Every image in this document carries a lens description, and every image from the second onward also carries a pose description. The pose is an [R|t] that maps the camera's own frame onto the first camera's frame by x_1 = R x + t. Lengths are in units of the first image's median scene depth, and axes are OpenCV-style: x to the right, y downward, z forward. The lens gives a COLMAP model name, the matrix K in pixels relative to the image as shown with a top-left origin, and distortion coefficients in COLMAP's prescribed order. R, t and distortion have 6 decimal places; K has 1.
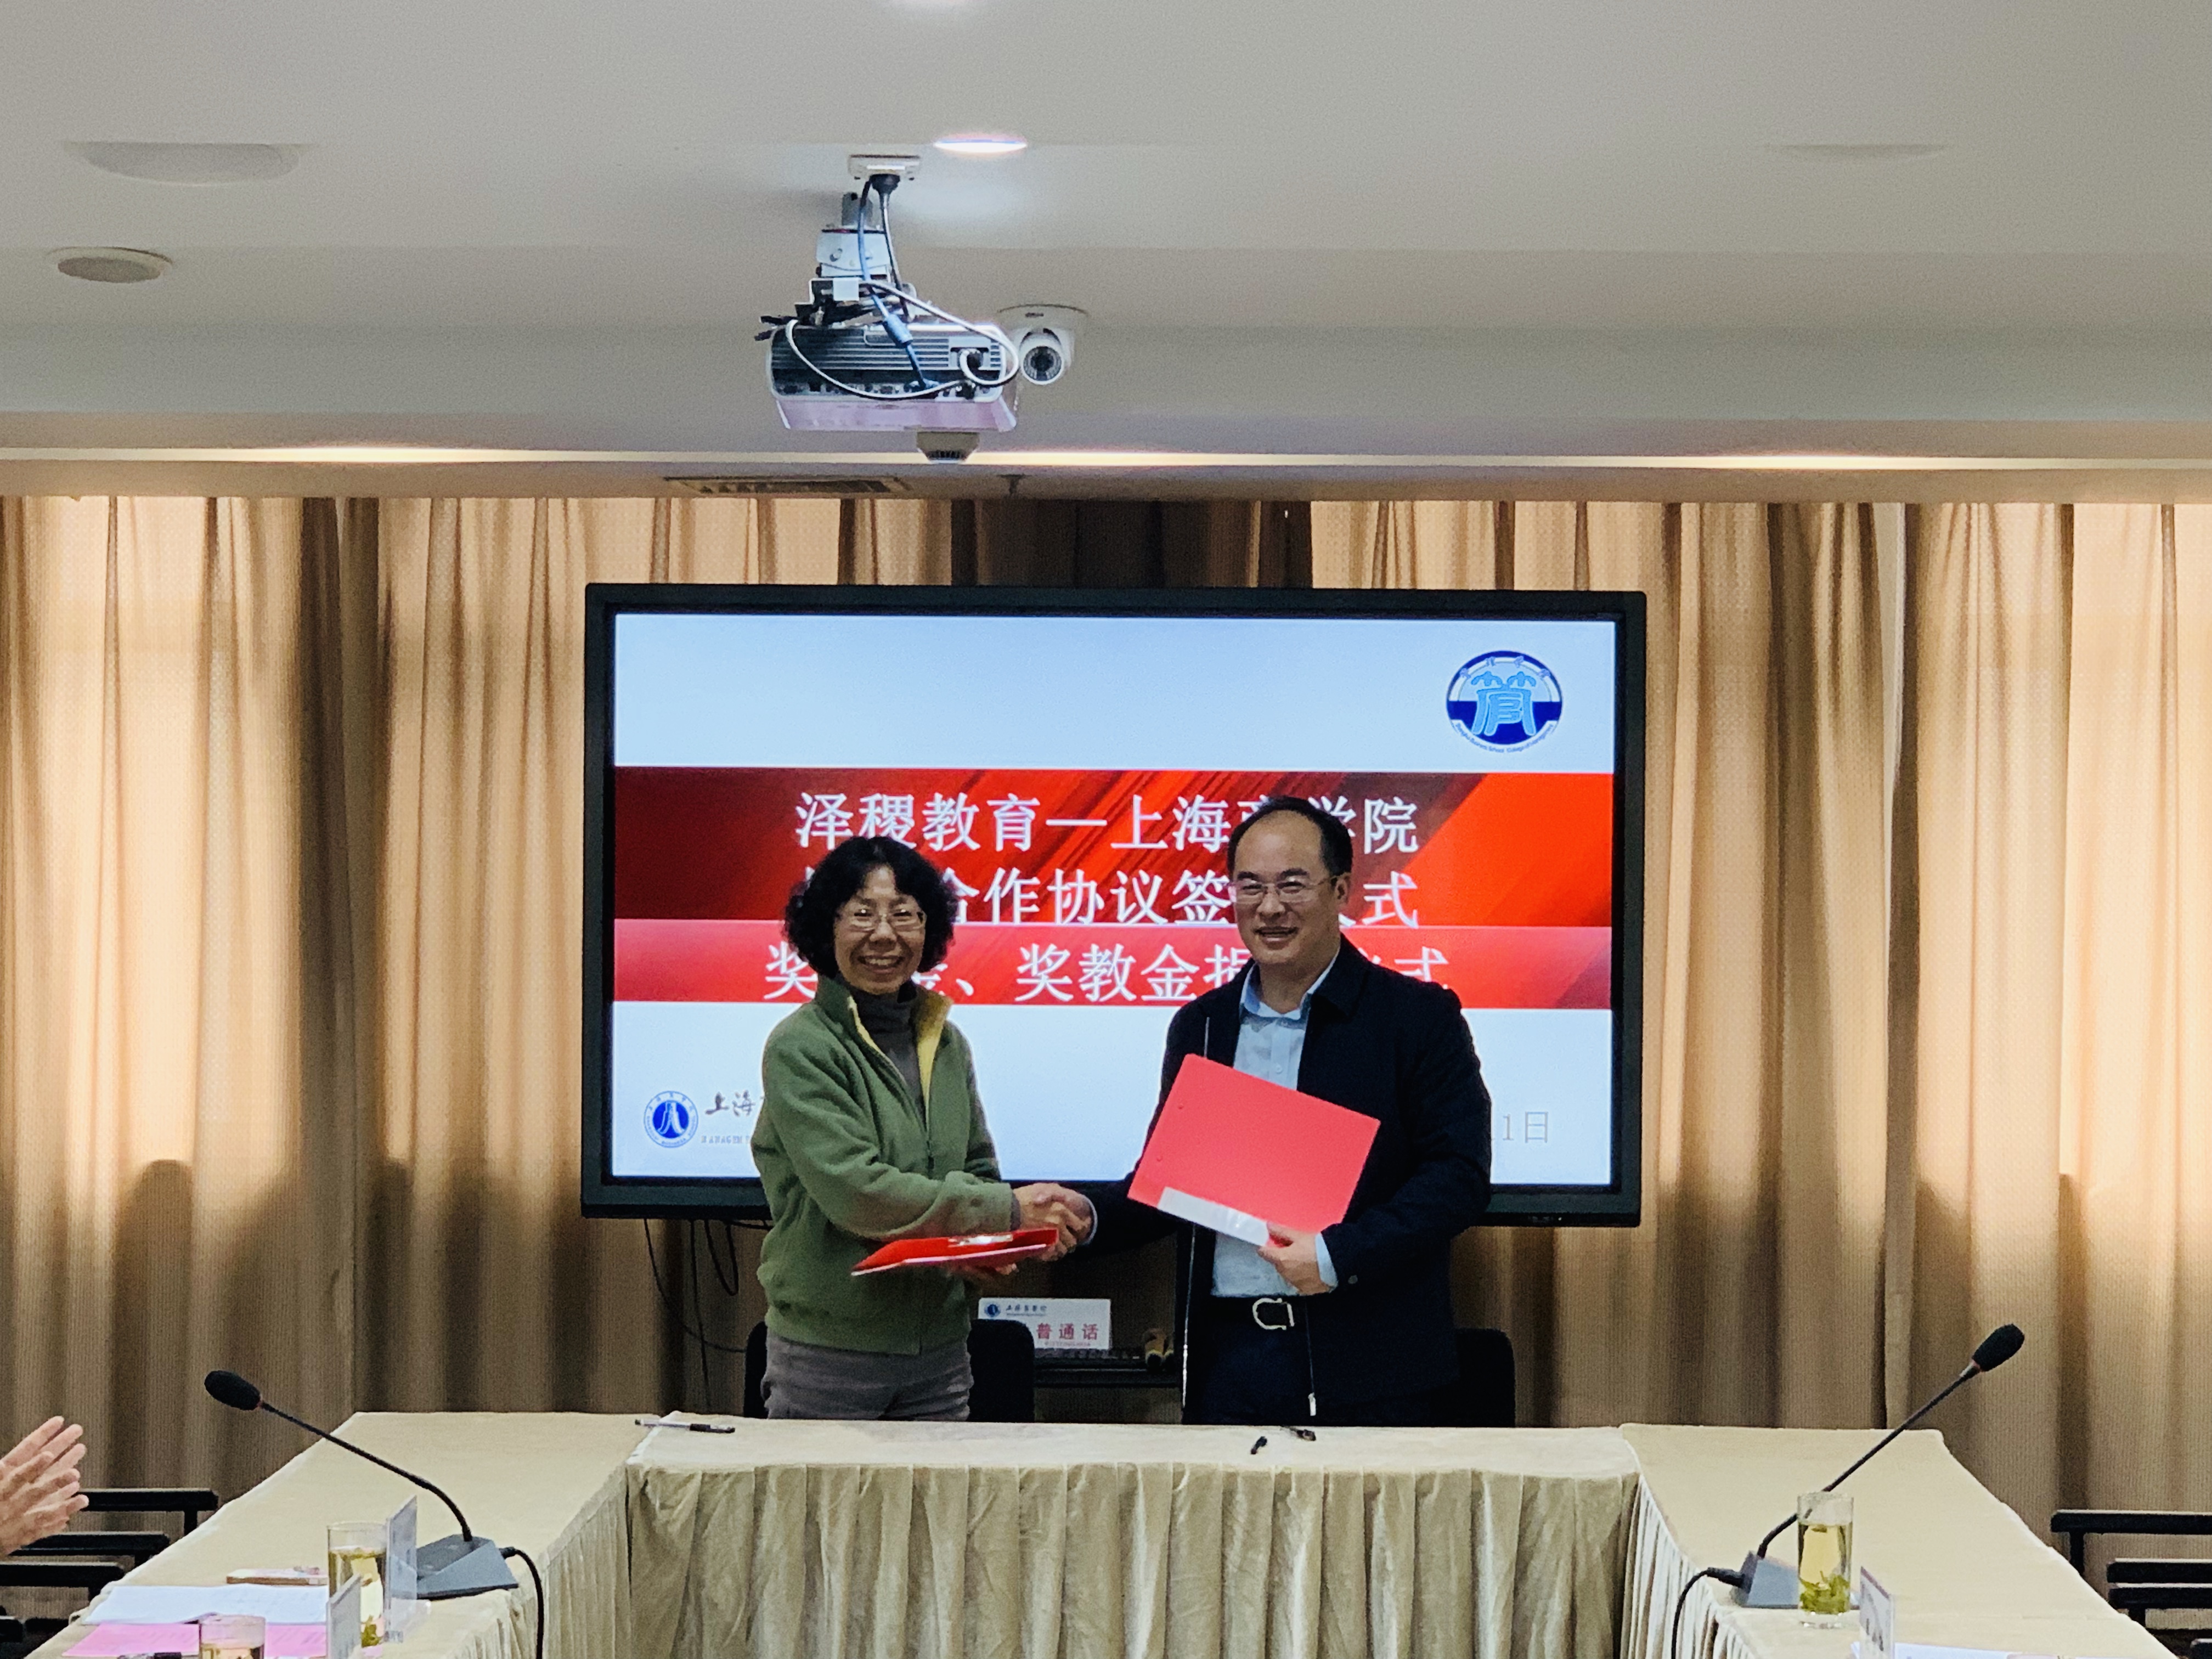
lens RADIAL K [[5437.4, 0, 1106.0], [0, 5437.4, 829.5], [0, 0, 1]] dist [-0.121769, -0.144190]
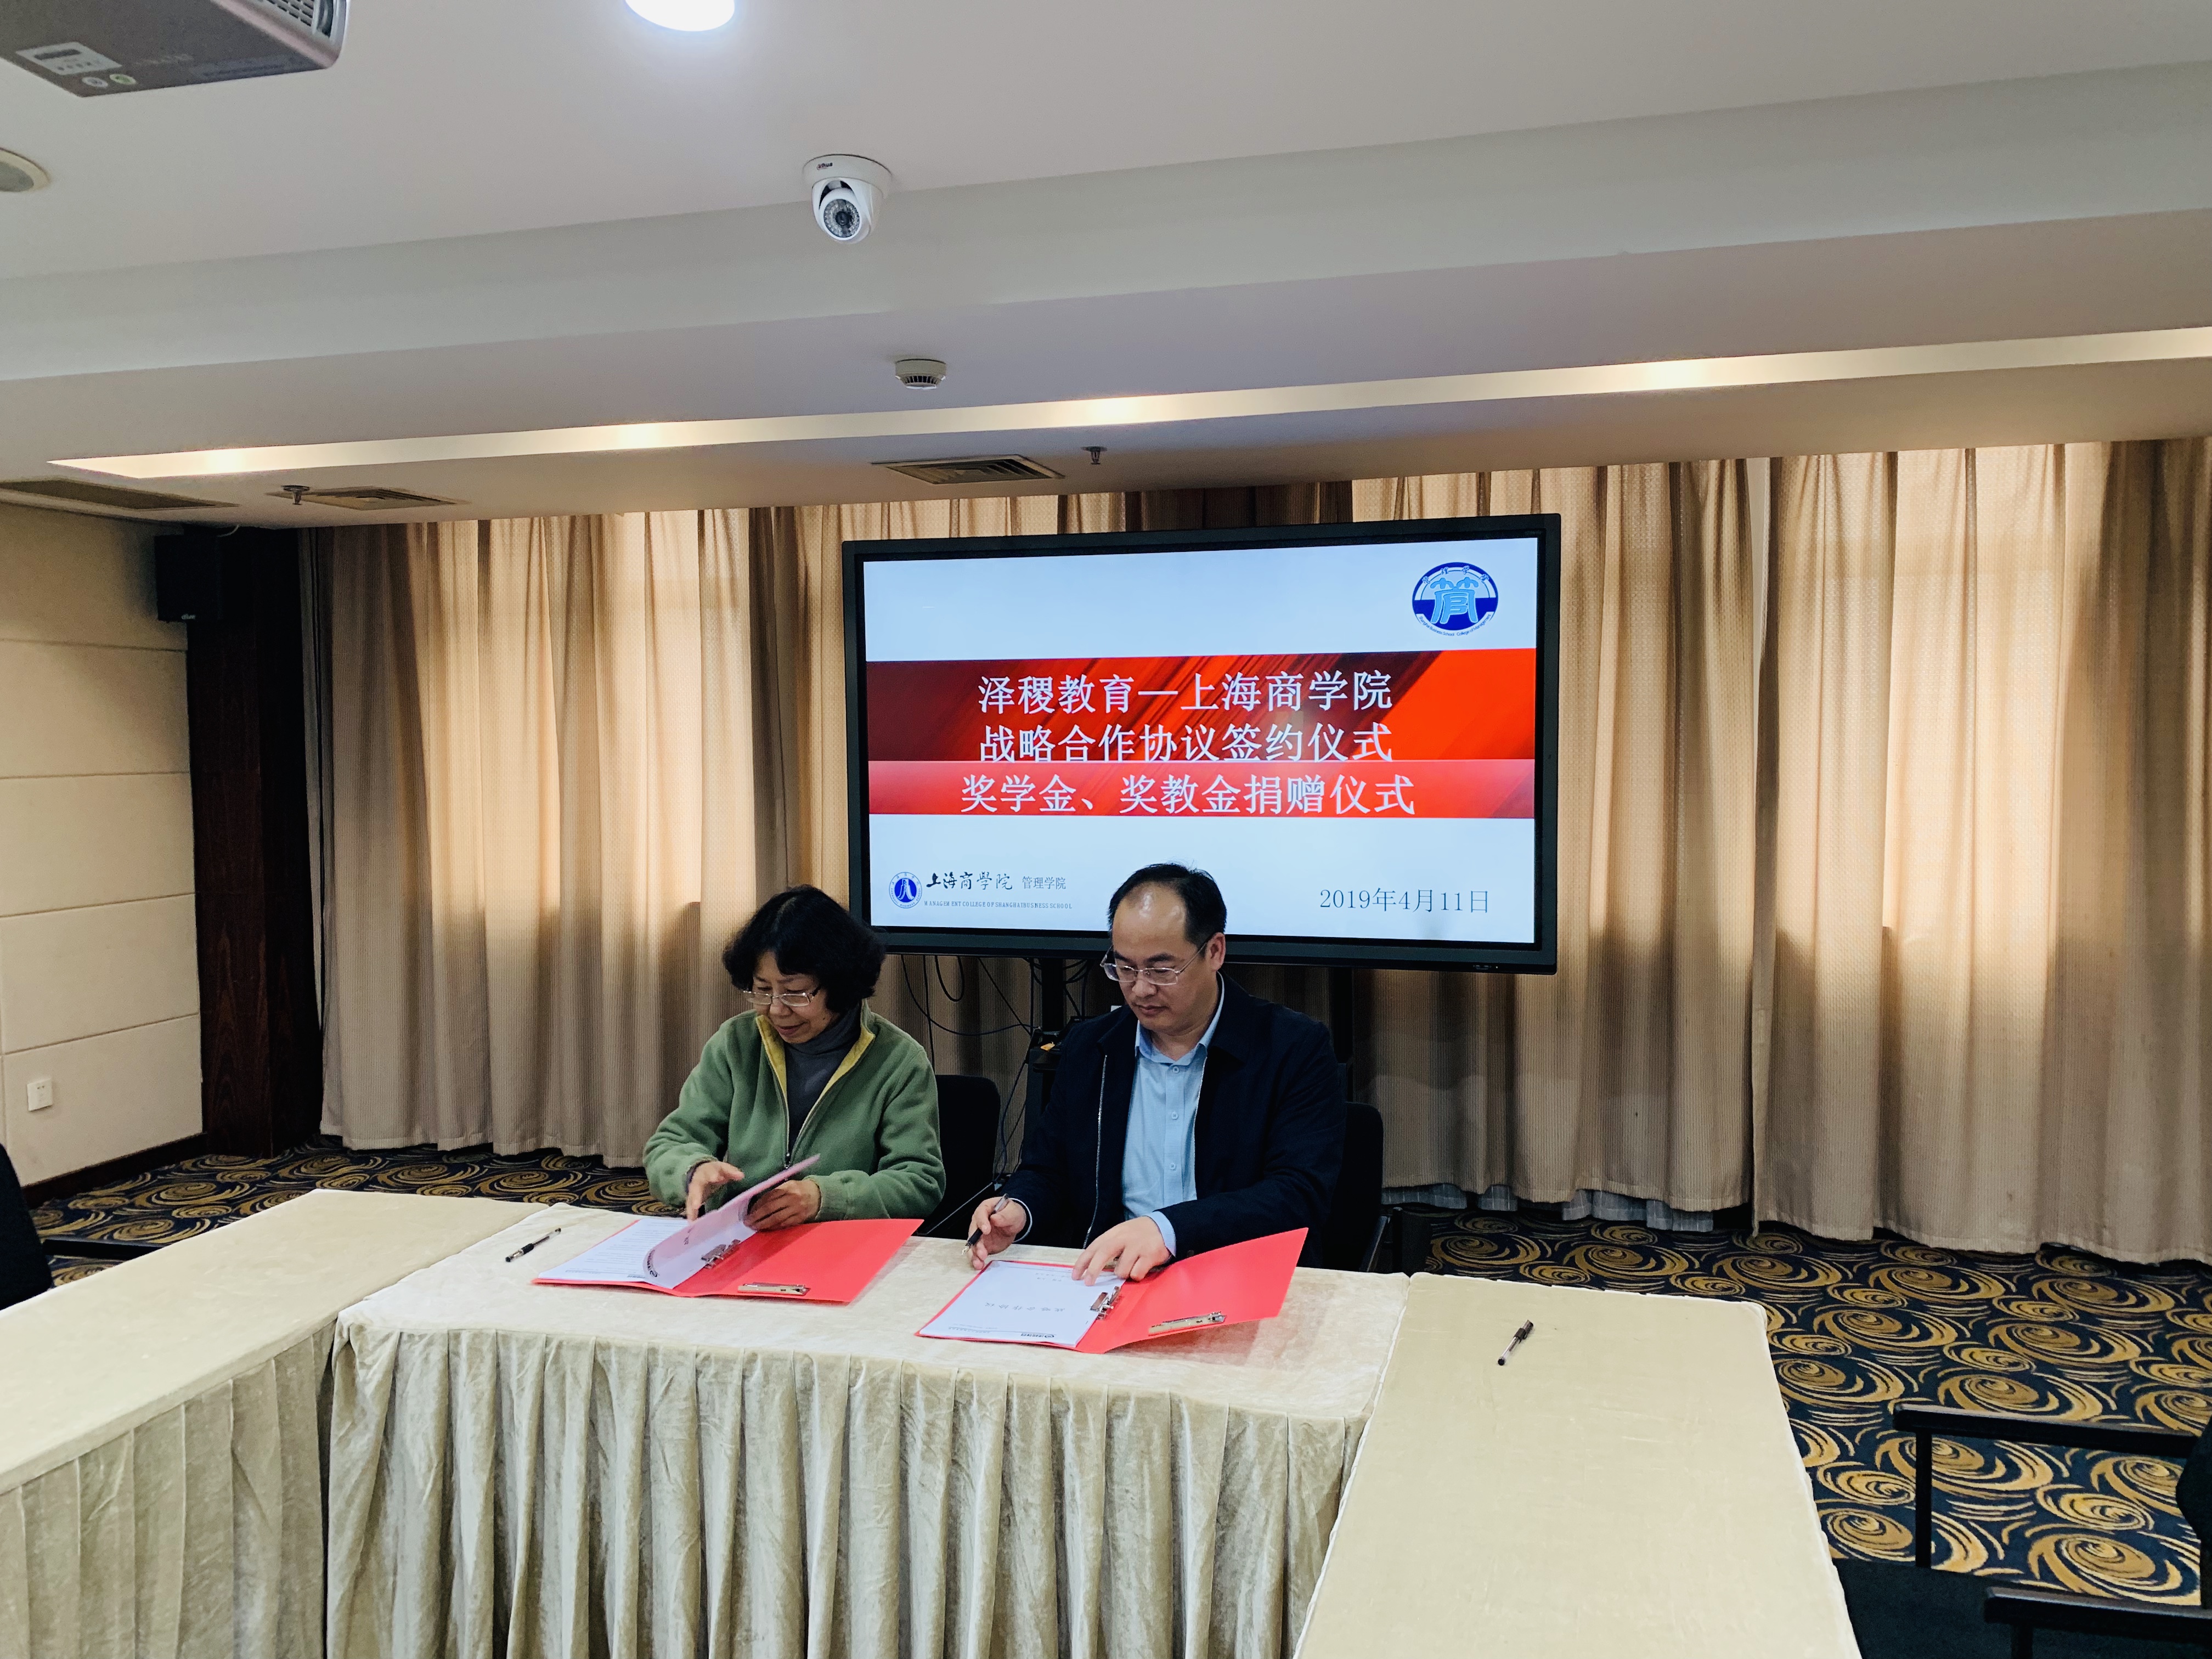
lens RADIAL K [[1804.8, 0, 1050.6], [0, 1804.8, 830.7], [0, 0, 1]] dist [0.144549, -0.400111]
pose [[0.970488, -0.000375, -0.241149, 0.084849], [0.013911, 0.998421, 0.054429, 0.009046], [0.240748, -0.056177, 0.968961, 0.514090]]
